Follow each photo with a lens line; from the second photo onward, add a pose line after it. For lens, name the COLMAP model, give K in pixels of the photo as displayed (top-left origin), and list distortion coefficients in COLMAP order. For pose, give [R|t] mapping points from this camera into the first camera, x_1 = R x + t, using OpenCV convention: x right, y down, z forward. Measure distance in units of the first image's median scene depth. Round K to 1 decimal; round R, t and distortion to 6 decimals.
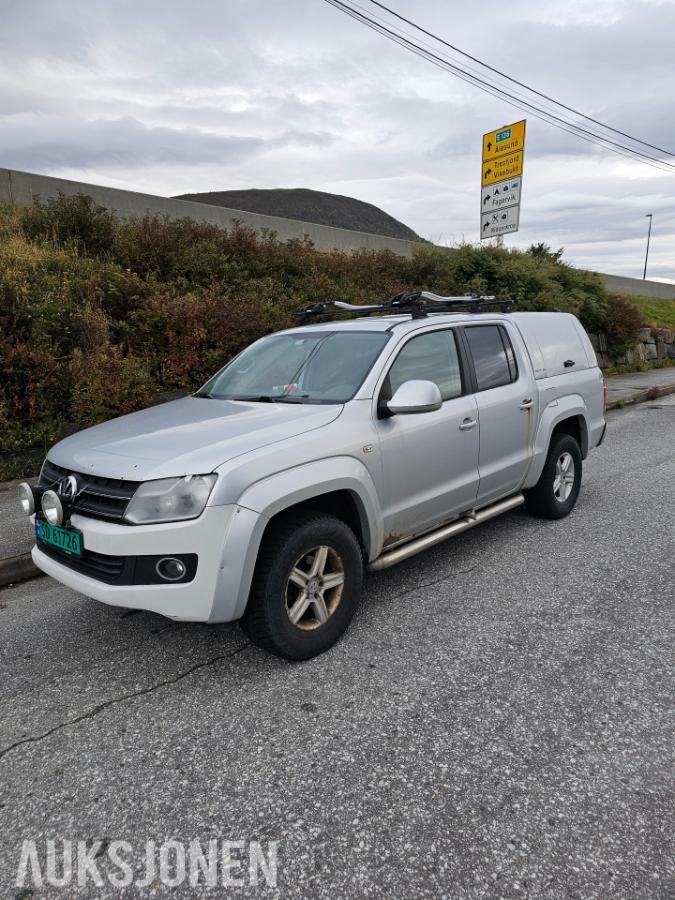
lens RADIAL K [[601.0, 0, 330.3], [0, 601.0, 442.3], [0, 0, 1]] dist [0.049865, -0.037455]
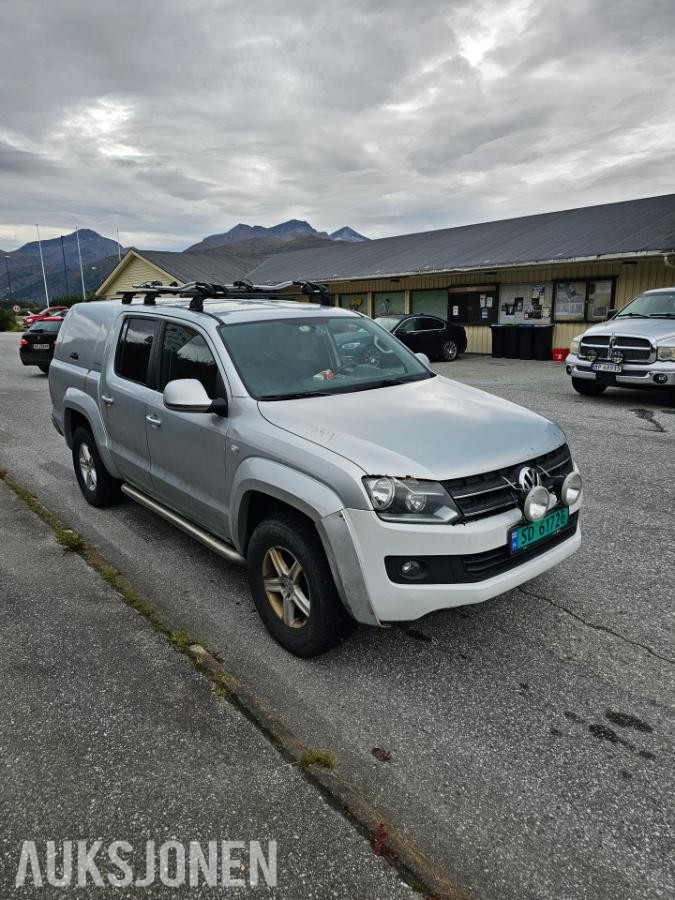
lens RADIAL K [[601.0, 0, 340.7], [0, 601.0, 440.7], [0, 0, 1]] dist [0.049865, -0.037455]
pose [[0.110394, -0.200692, 0.973414, -0.873809], [0.175630, 0.967927, 0.179643, -0.133371], [-0.978247, 0.151129, 0.142101, 0.718430]]
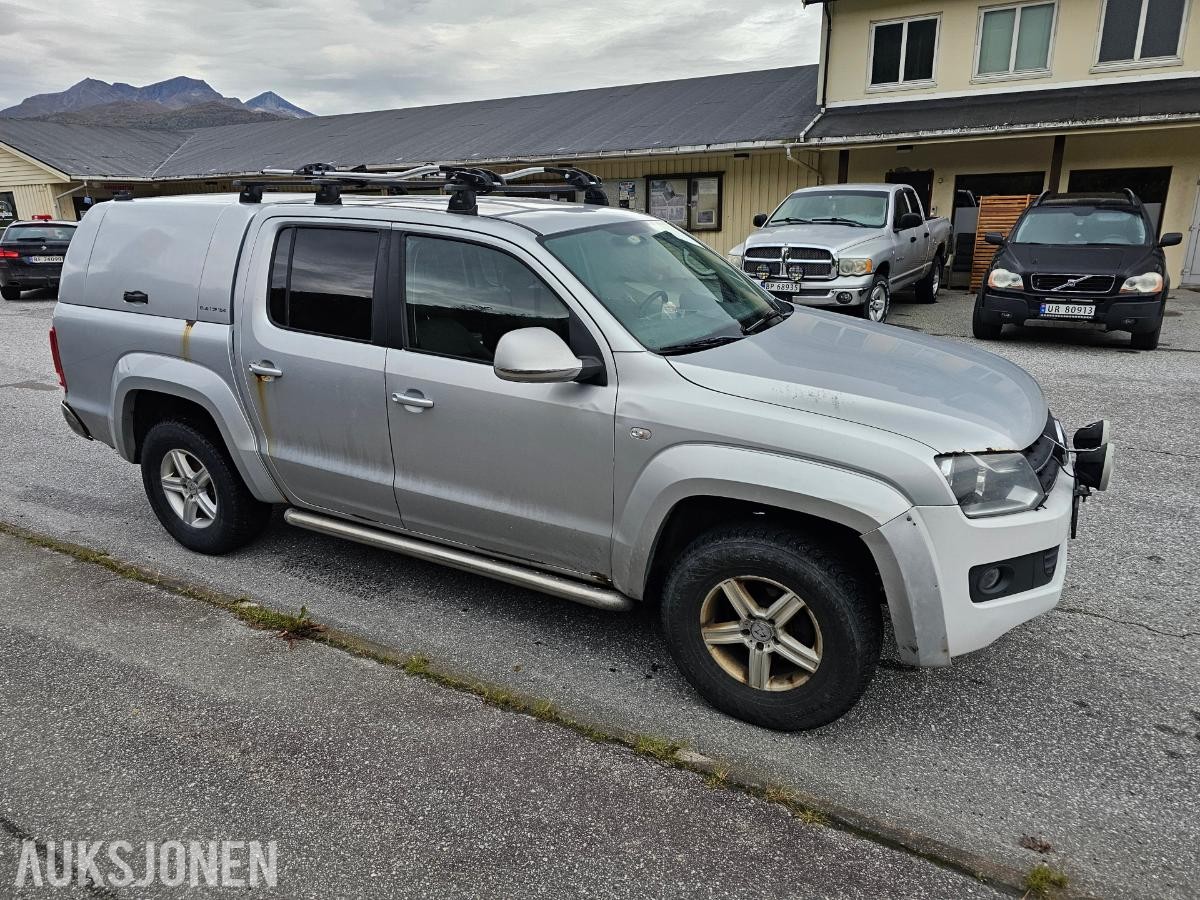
lens RADIAL K [[801.3, 0, 598.1], [0, 801.3, 442.1], [0, 0, 1]] dist [0.049865, -0.037455]
pose [[-0.252931, -0.251324, 0.934271, -0.754676], [0.180094, 0.936561, 0.300697, -0.196042], [-0.950574, 0.244312, -0.191623, 1.074601]]
